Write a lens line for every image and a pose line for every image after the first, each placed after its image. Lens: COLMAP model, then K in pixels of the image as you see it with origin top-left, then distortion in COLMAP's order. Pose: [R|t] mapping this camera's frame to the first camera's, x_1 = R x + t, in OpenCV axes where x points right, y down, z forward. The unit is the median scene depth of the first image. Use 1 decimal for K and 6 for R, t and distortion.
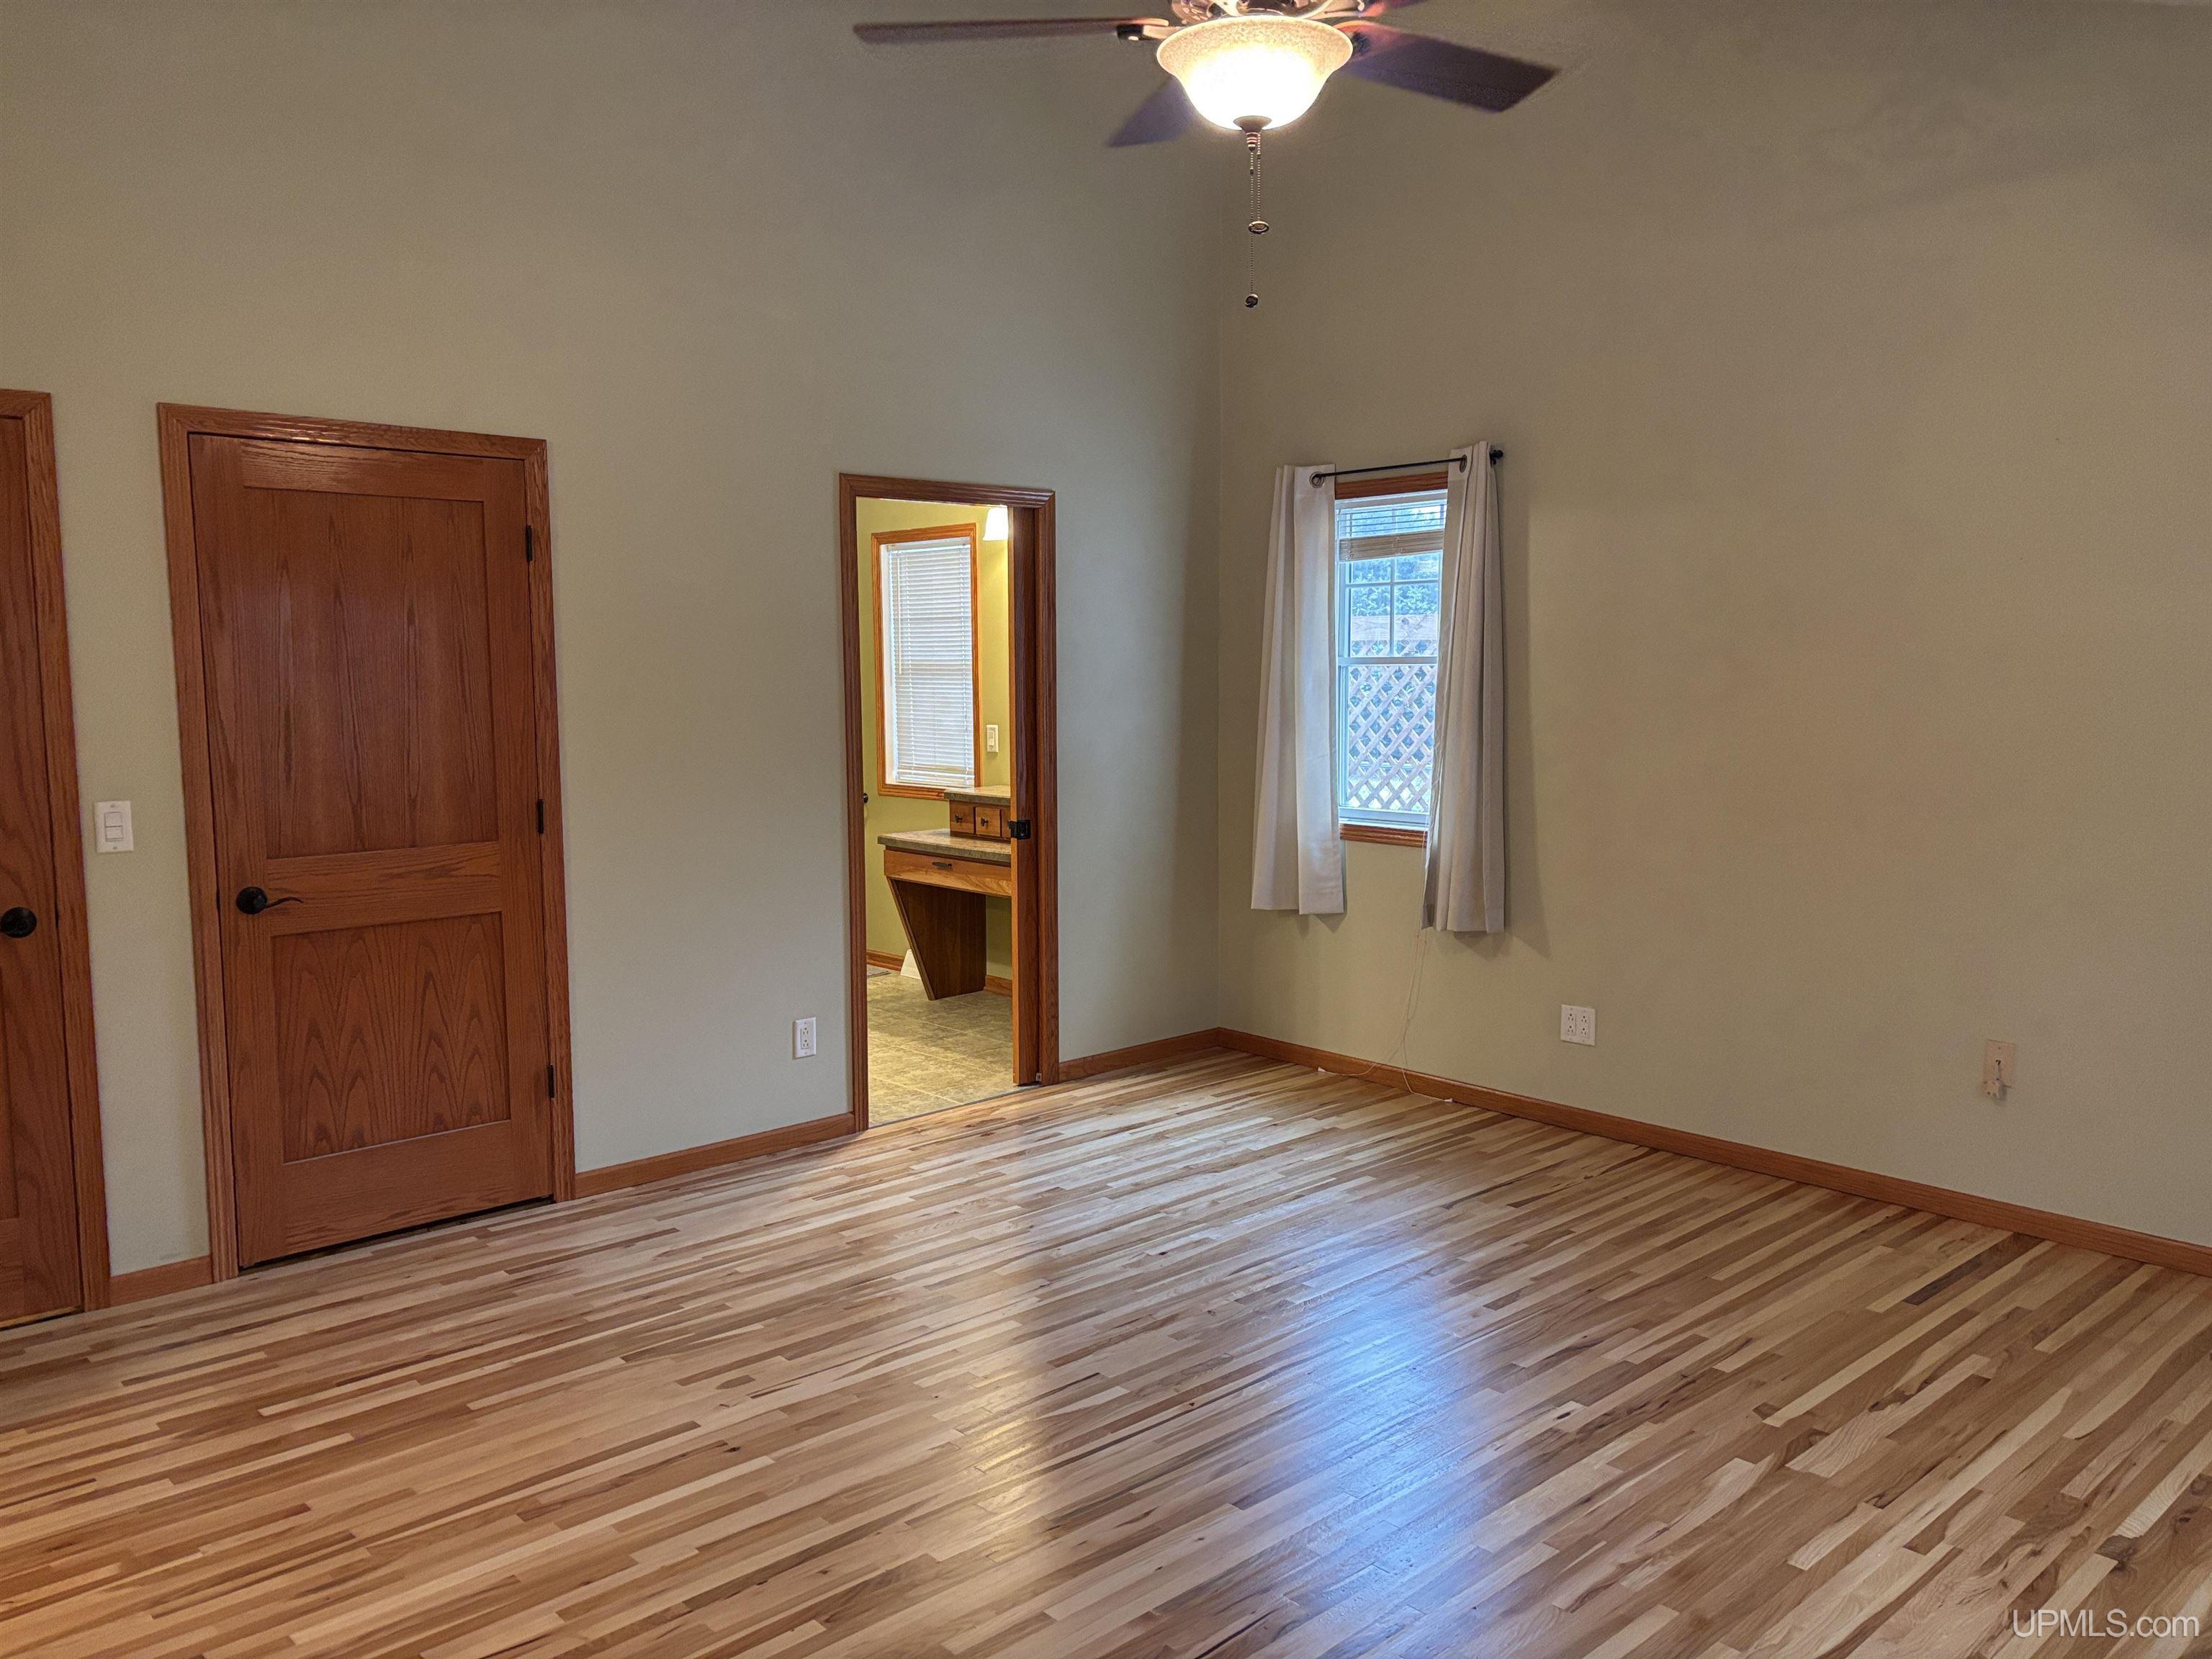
lens RADIAL K [[1683.8, 0, 1109.6], [0, 1683.8, 819.4], [0, 0, 1]] dist [0.014615, 0.001093]
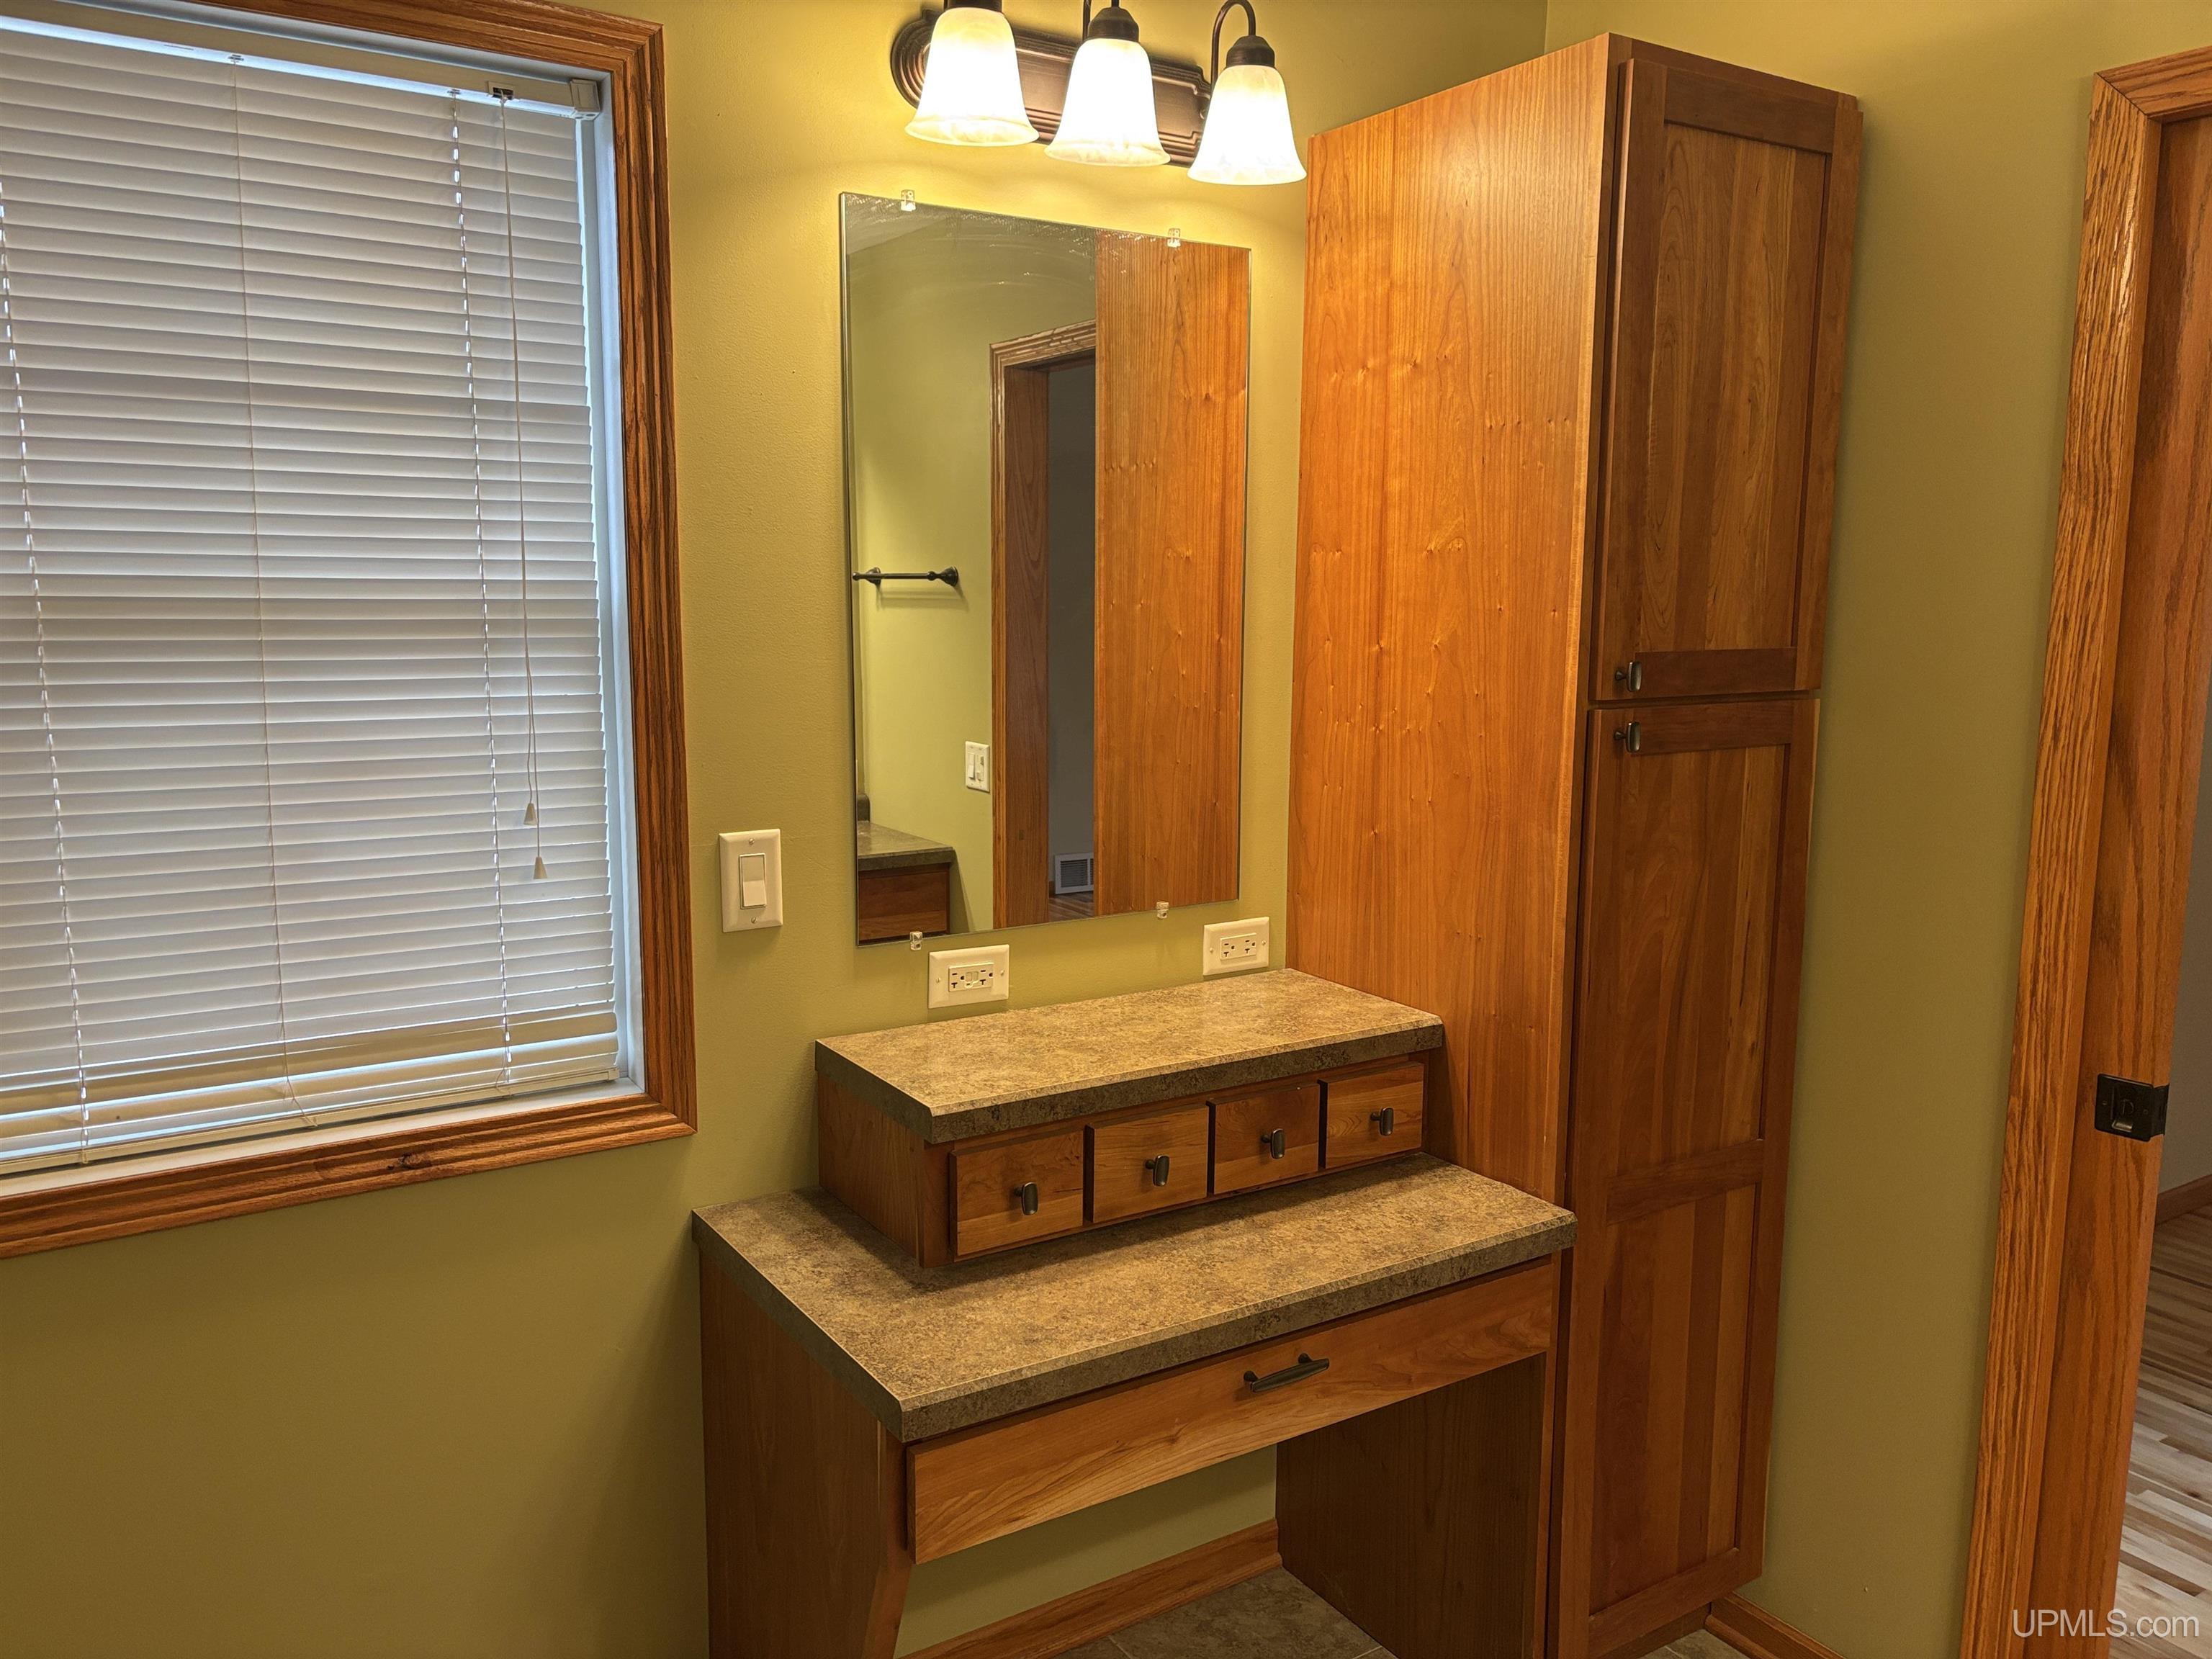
lens RADIAL K [[1686.0, 0, 1093.4], [0, 1686.0, 839.2], [0, 0, 1]] dist [0.014290, -0.006667]
pose [[0.171965, -0.142567, 0.974732, -0.317835], [0.088494, 0.987707, 0.128852, -0.083301], [-0.981120, 0.064100, 0.182467, 0.892259]]
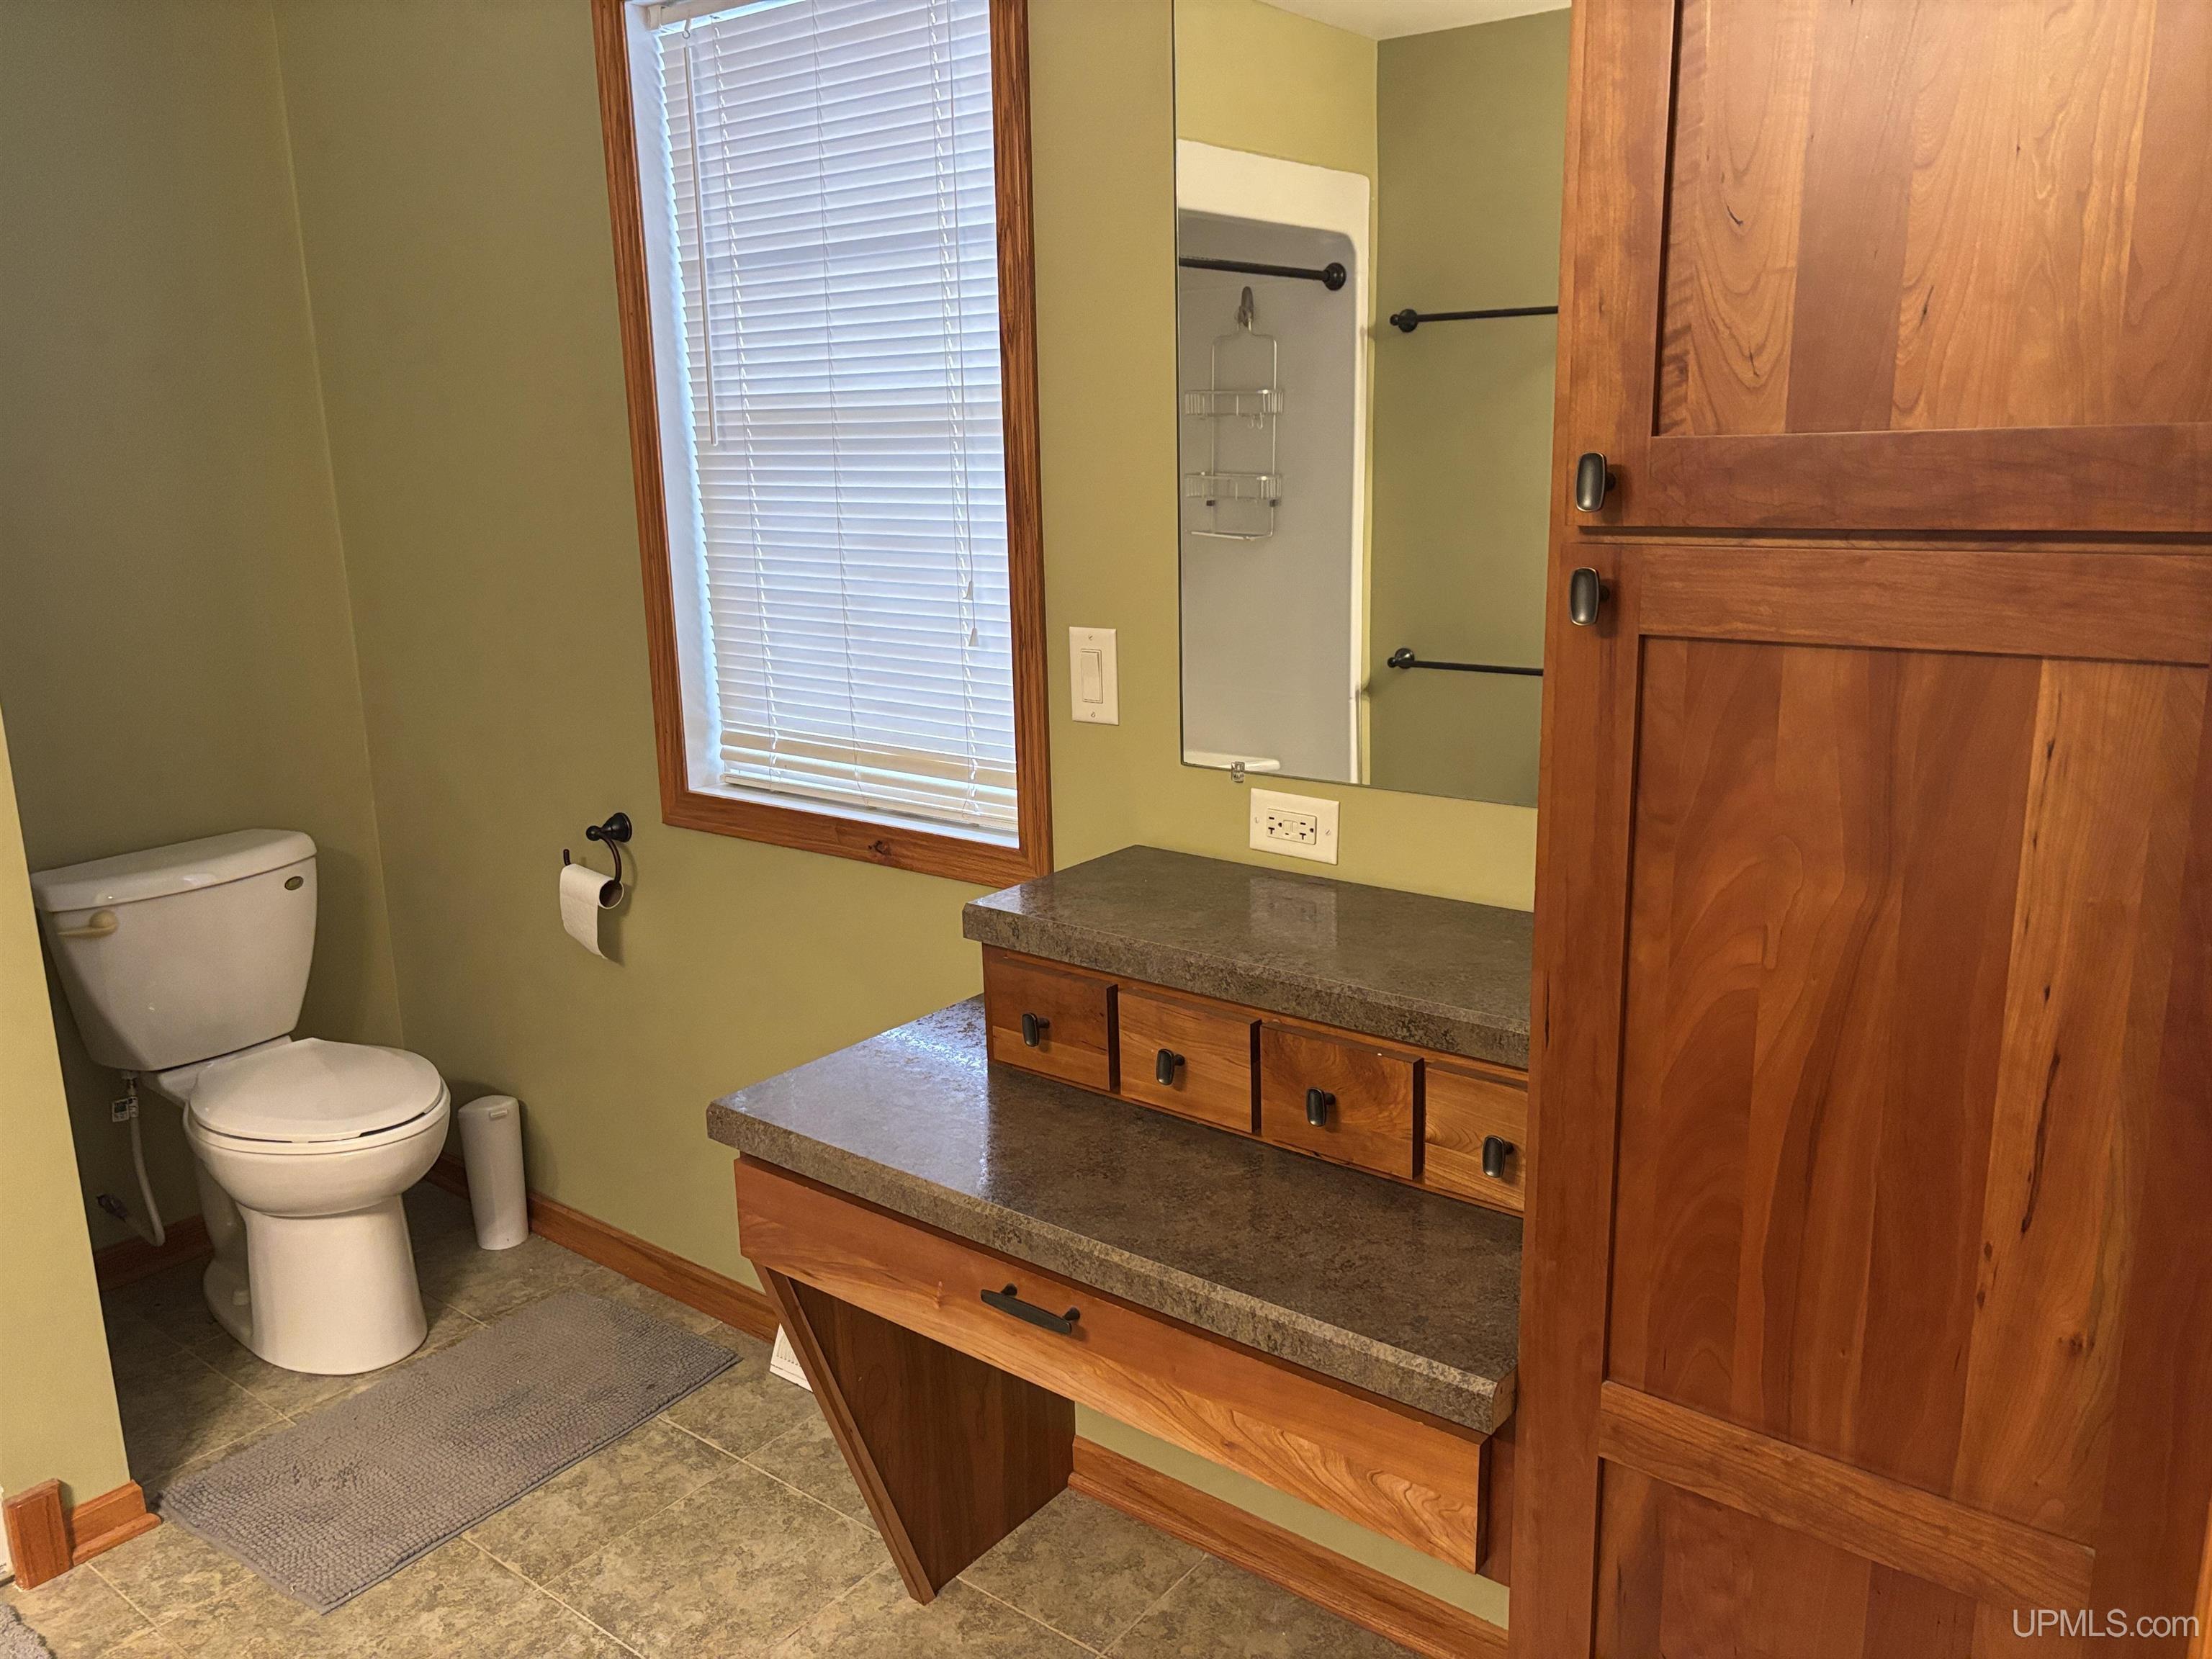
lens RADIAL K [[1686.0, 0, 1093.4], [0, 1686.0, 839.2], [0, 0, 1]] dist [0.014290, -0.006667]
pose [[0.989929, -0.046575, 0.133685, -0.107618], [0.028381, 0.990451, 0.134910, -0.058016], [-0.138691, -0.129757, 0.981798, 0.722027]]
